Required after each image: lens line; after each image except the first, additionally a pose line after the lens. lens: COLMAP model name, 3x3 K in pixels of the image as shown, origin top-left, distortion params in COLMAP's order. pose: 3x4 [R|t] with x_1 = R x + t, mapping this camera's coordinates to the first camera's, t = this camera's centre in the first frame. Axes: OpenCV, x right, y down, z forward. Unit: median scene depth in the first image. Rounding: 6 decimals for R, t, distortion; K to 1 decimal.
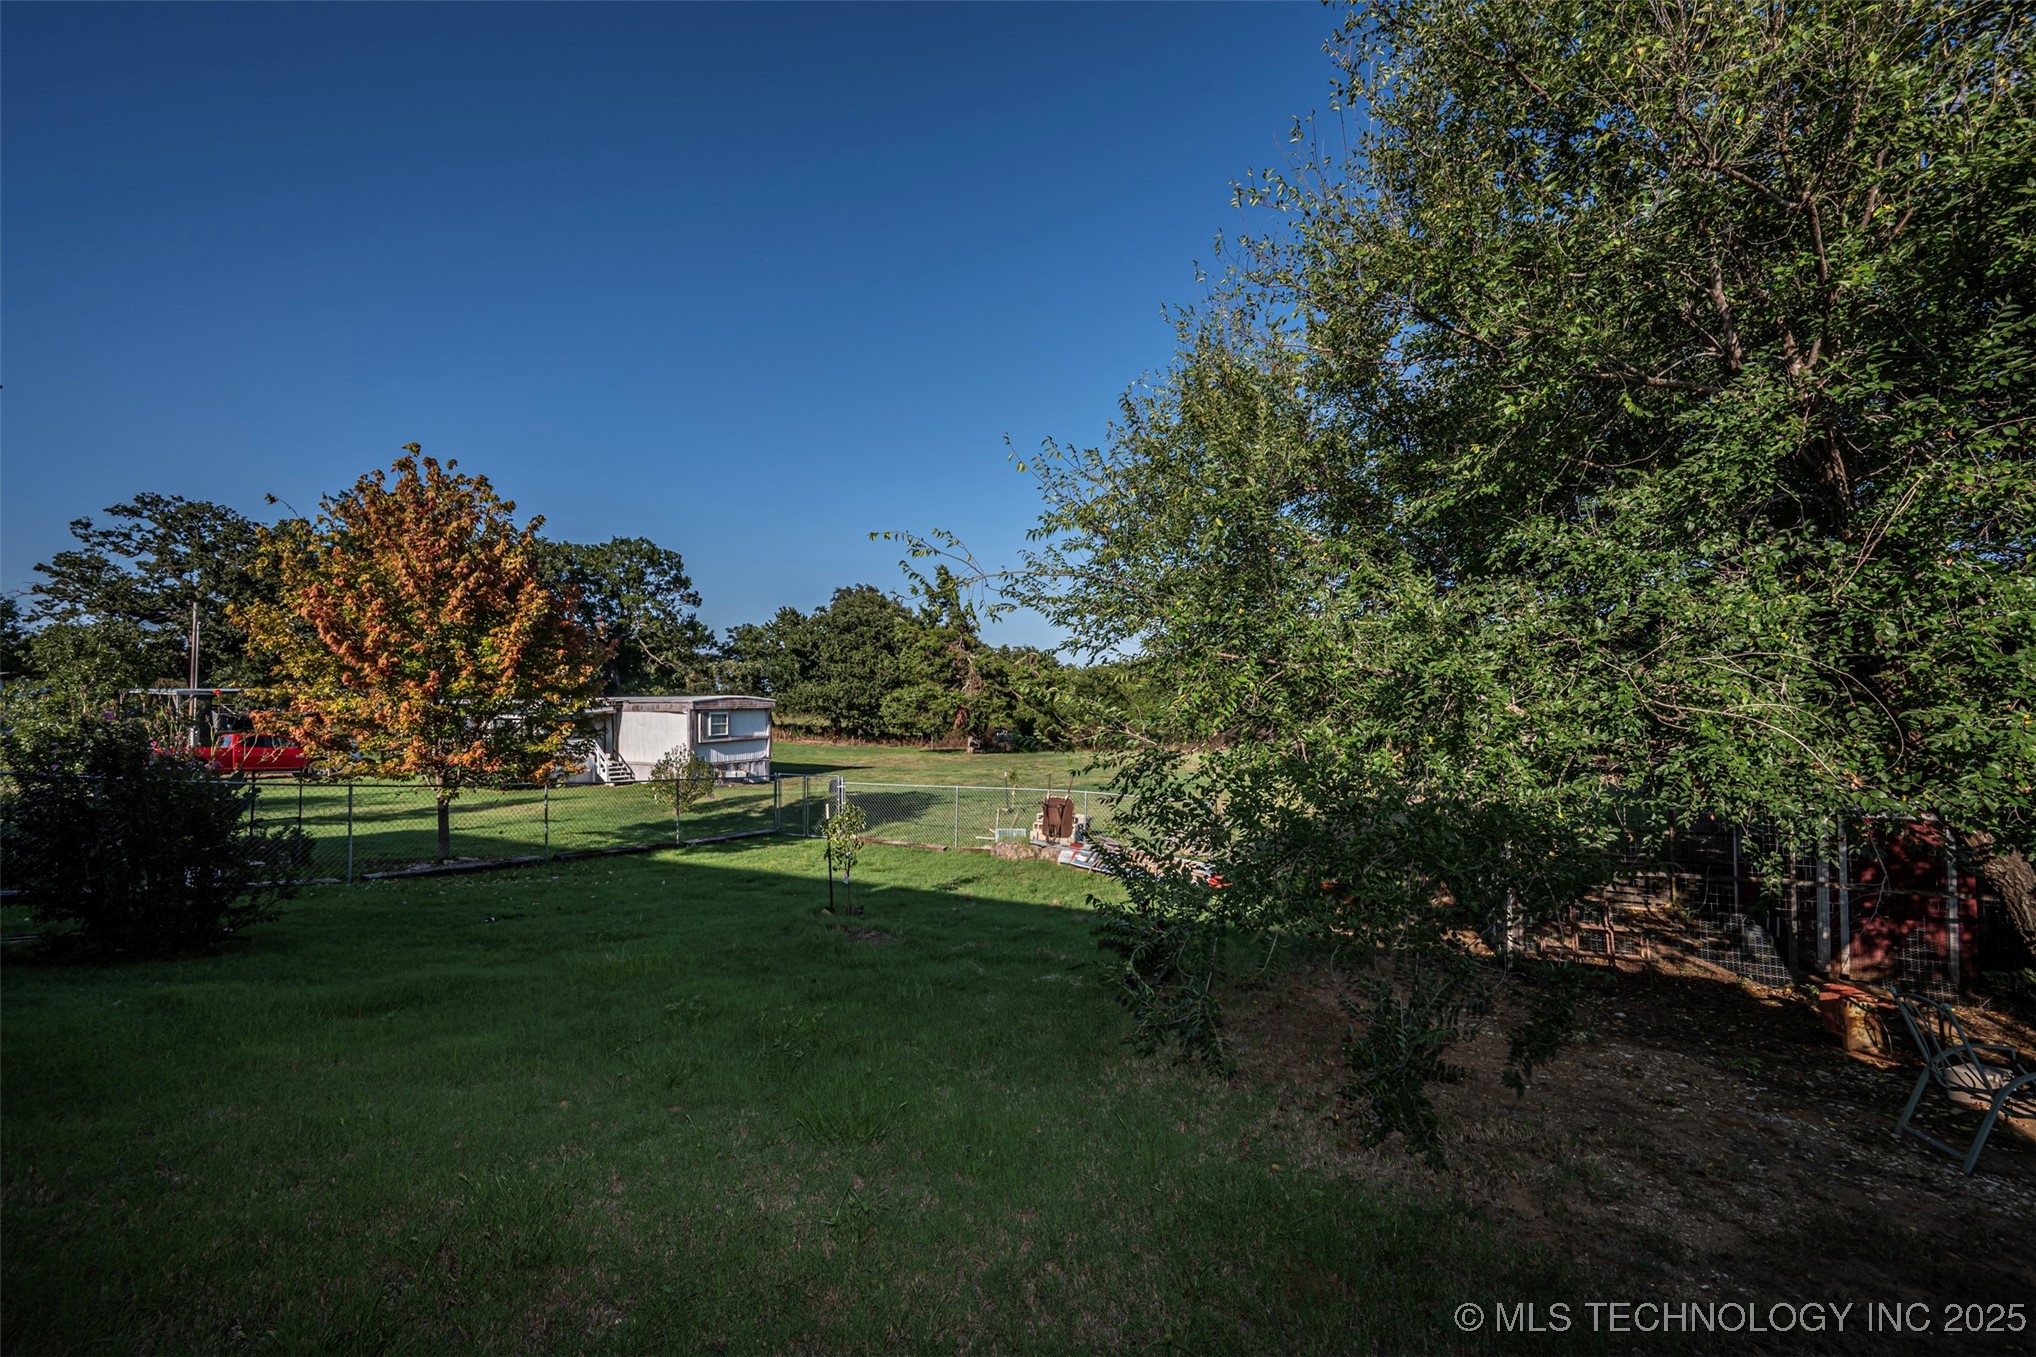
lens RADIAL K [[810.9, 0, 1024.5], [0, 810.9, 686.3], [0, 0, 1]] dist [-0.002312, 0.001015]
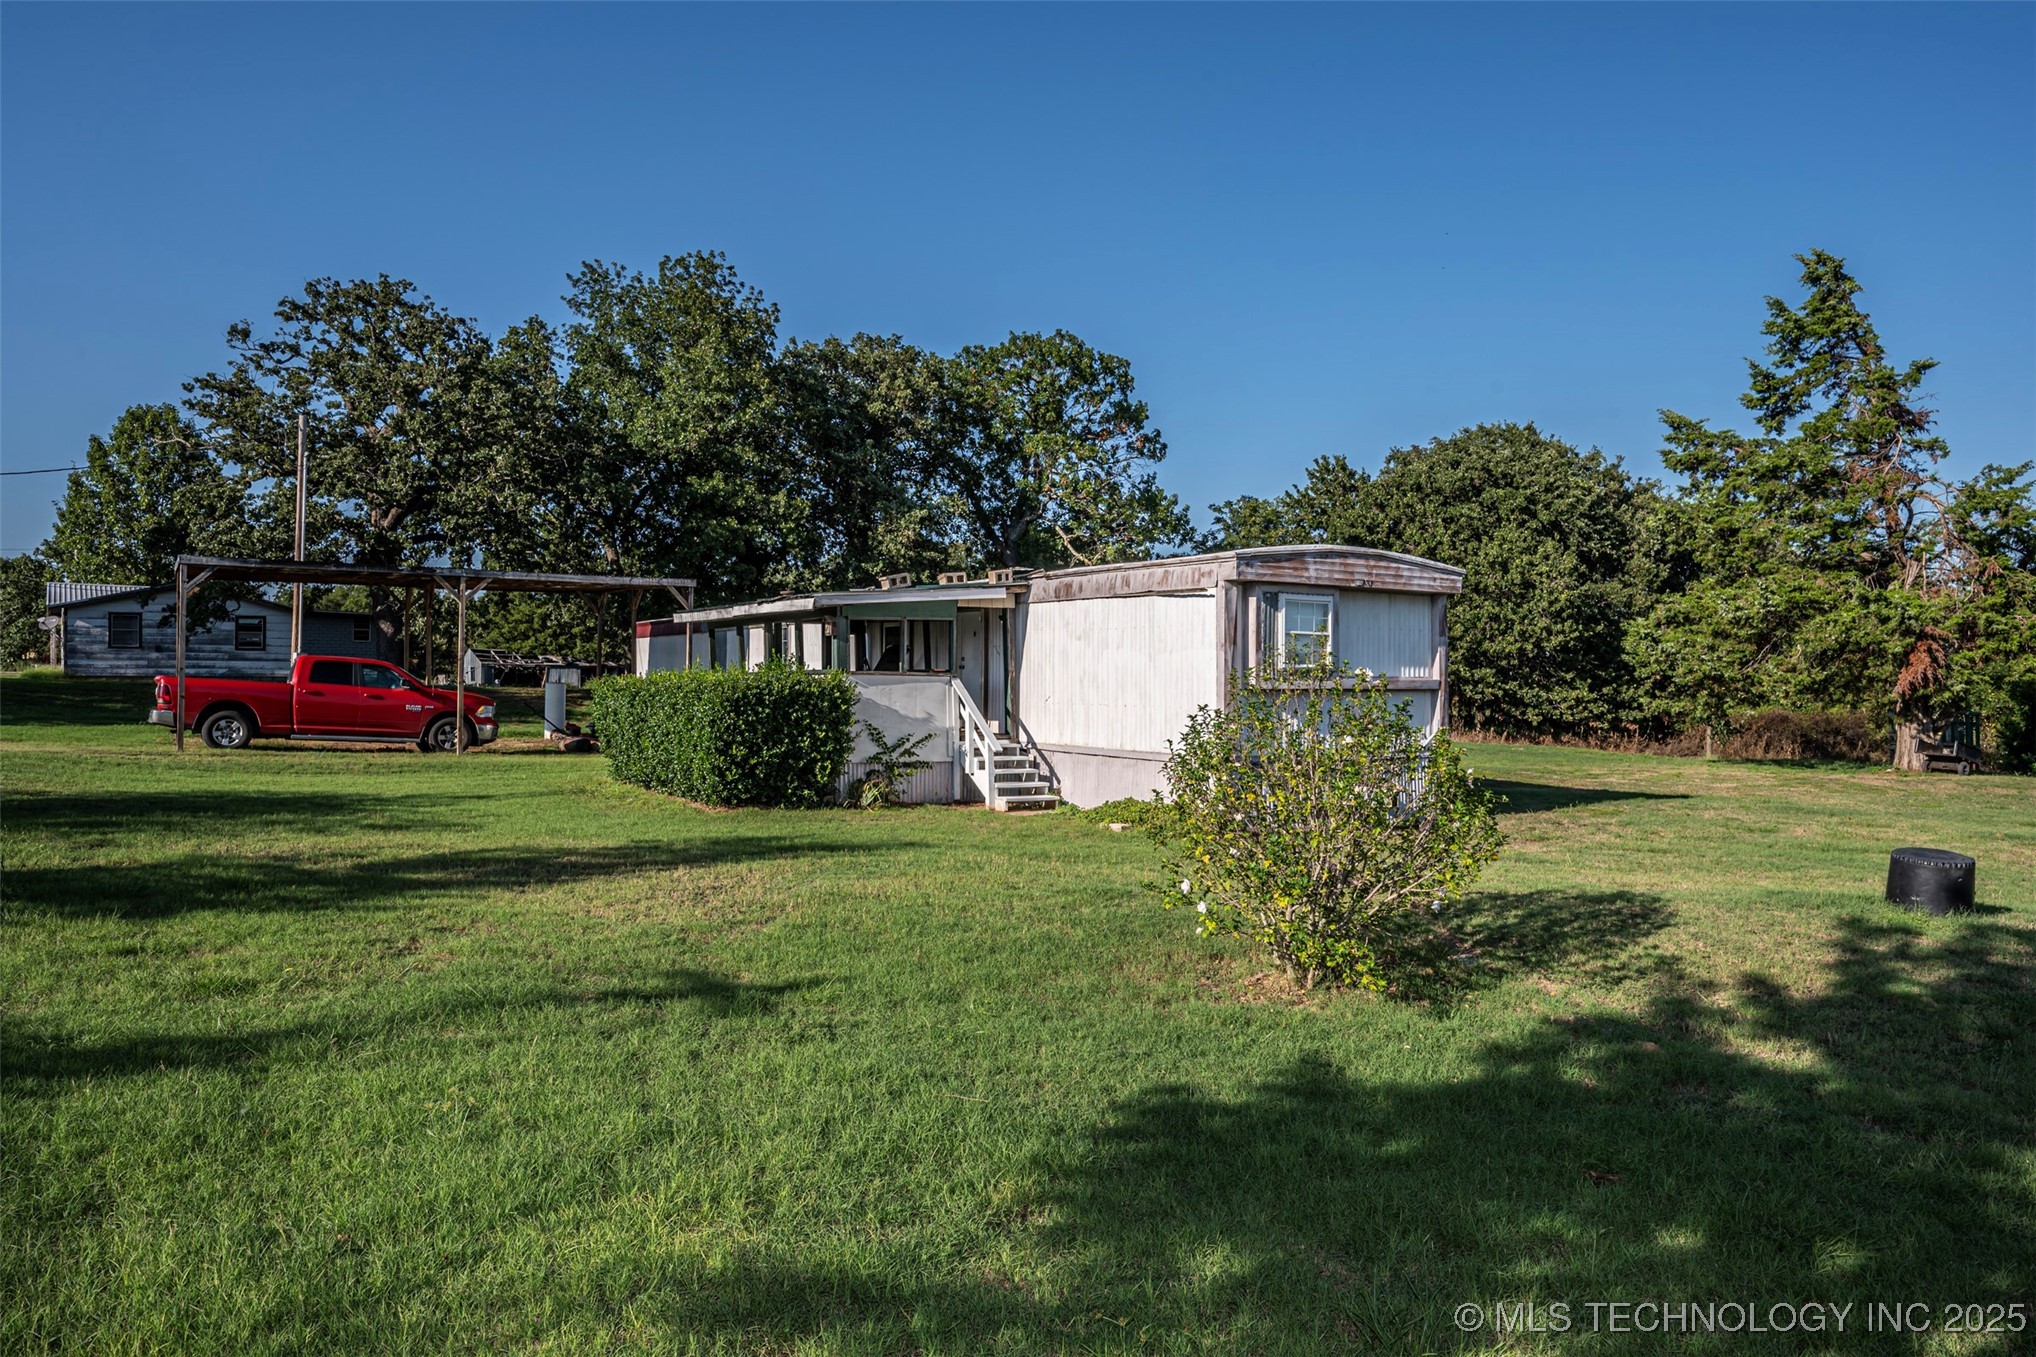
lens RADIAL K [[1258.2, 0, 1017.6], [0, 1258.2, 675.6], [0, 0, 1]] dist [0.007943, 0.001010]
pose [[0.893958, 0.010308, -0.448033, -0.174704], [-0.006757, 0.999932, 0.009524, 0.039985], [0.448101, -0.005487, 0.893966, 0.347686]]
